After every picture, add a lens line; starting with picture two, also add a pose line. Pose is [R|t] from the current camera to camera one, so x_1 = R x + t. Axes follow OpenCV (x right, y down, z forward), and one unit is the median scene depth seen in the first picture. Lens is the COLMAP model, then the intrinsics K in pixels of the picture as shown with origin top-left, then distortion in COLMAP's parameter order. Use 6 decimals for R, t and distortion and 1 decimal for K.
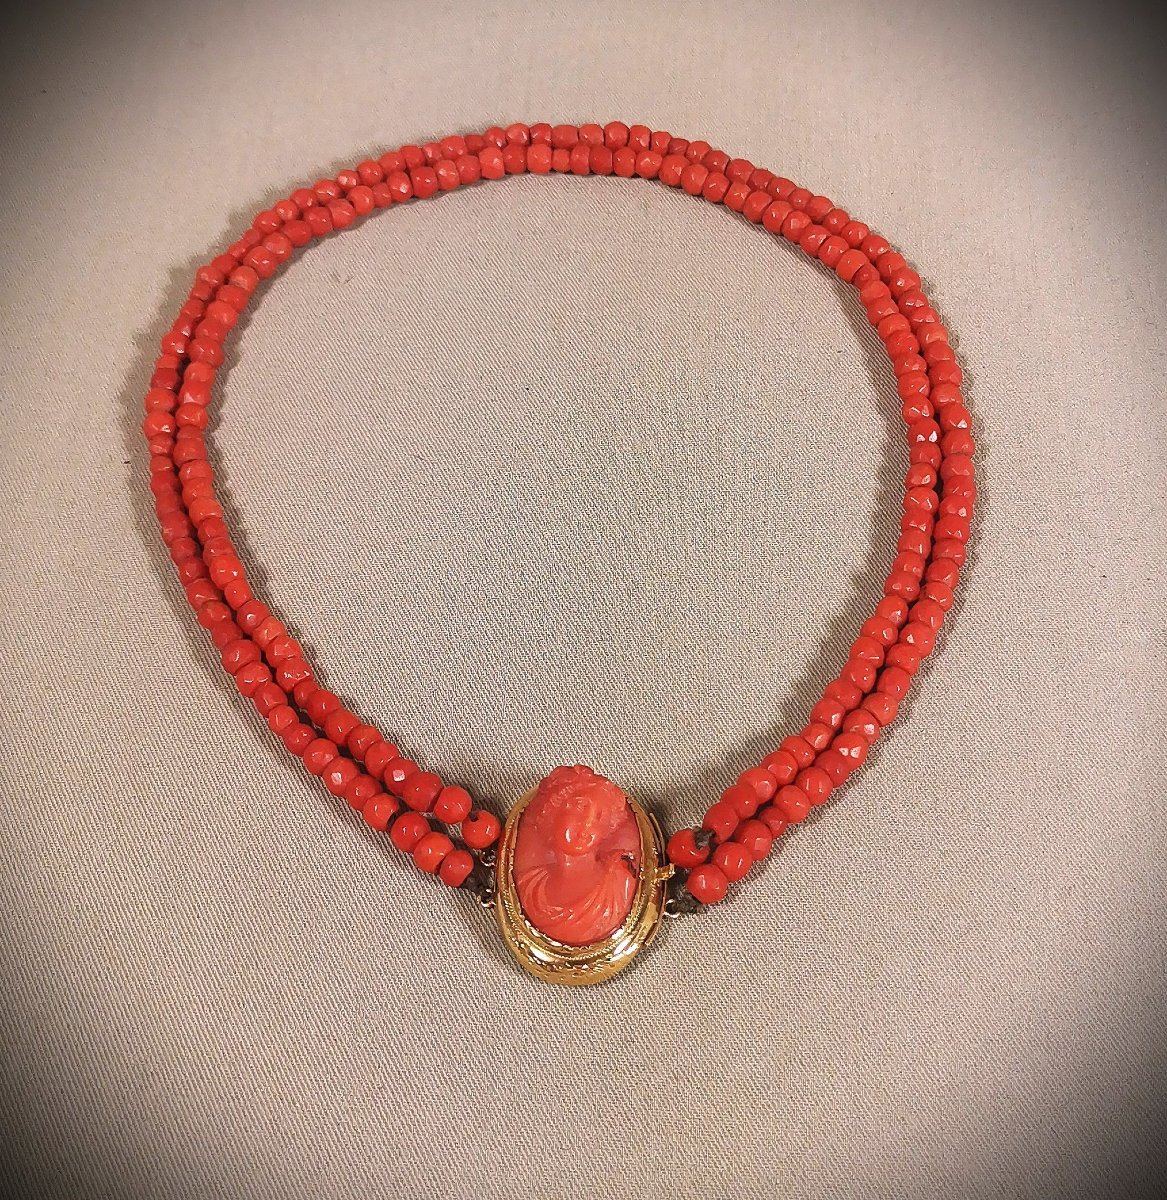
lens RADIAL K [[1257.7, 0, 586.0], [0, 1257.7, 594.9], [0, 0, 1]] dist [0.011506, 0.000000]
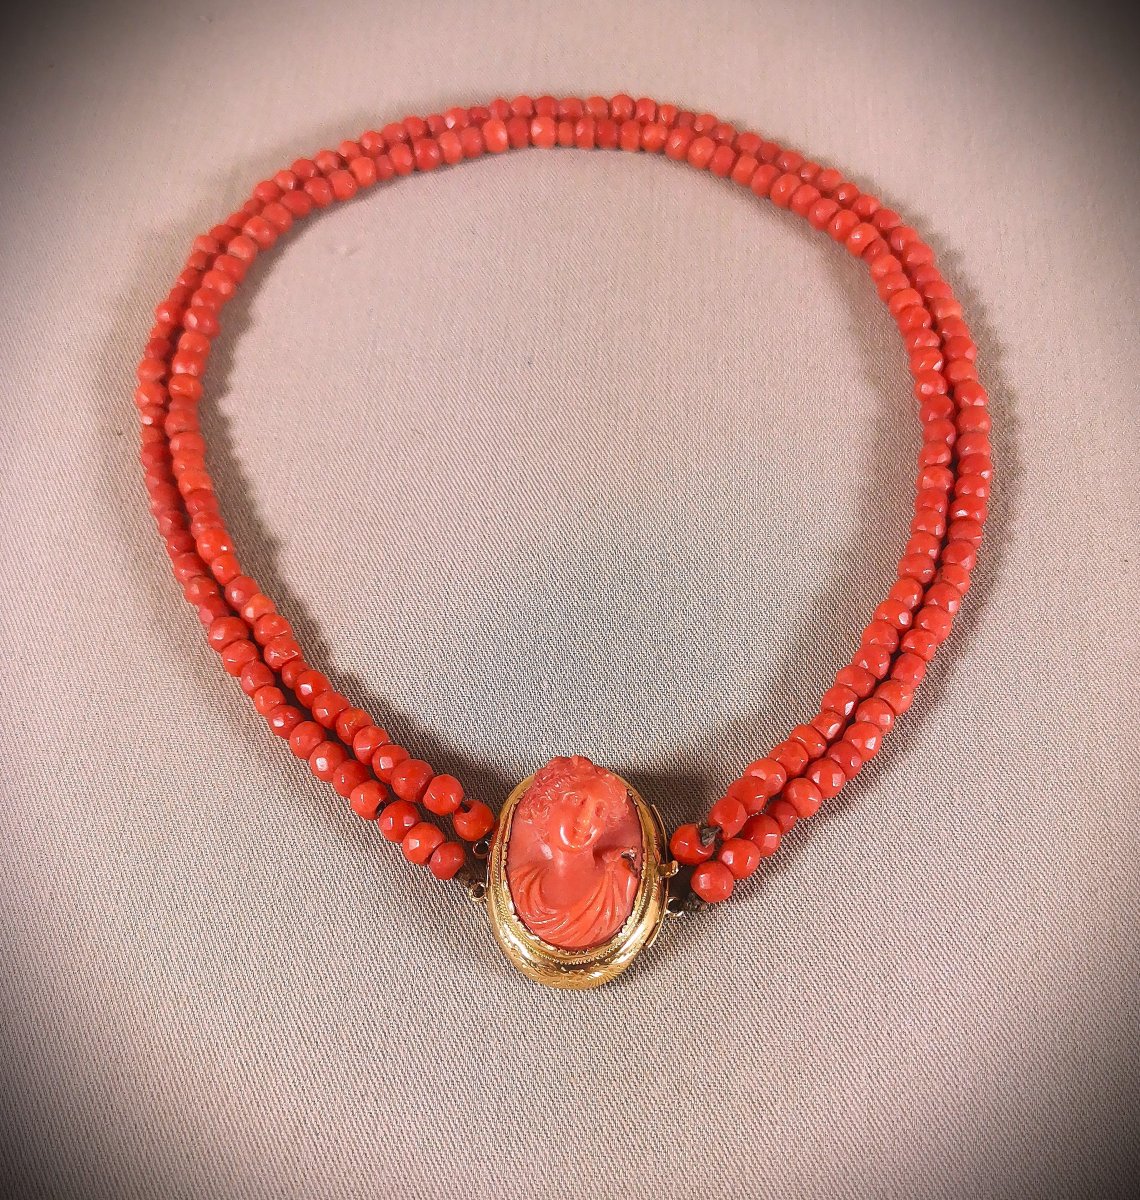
lens RADIAL K [[1123.3, 0, 572.8], [0, 1123.3, 605.6], [0, 0, 1]] dist [-0.003647, 0.000000]
pose [[0.999902, 0.010994, -0.008636, -0.002863], [-0.010755, 0.999570, 0.027276, 0.001008], [0.008932, -0.027180, 0.999591, 0.152260]]
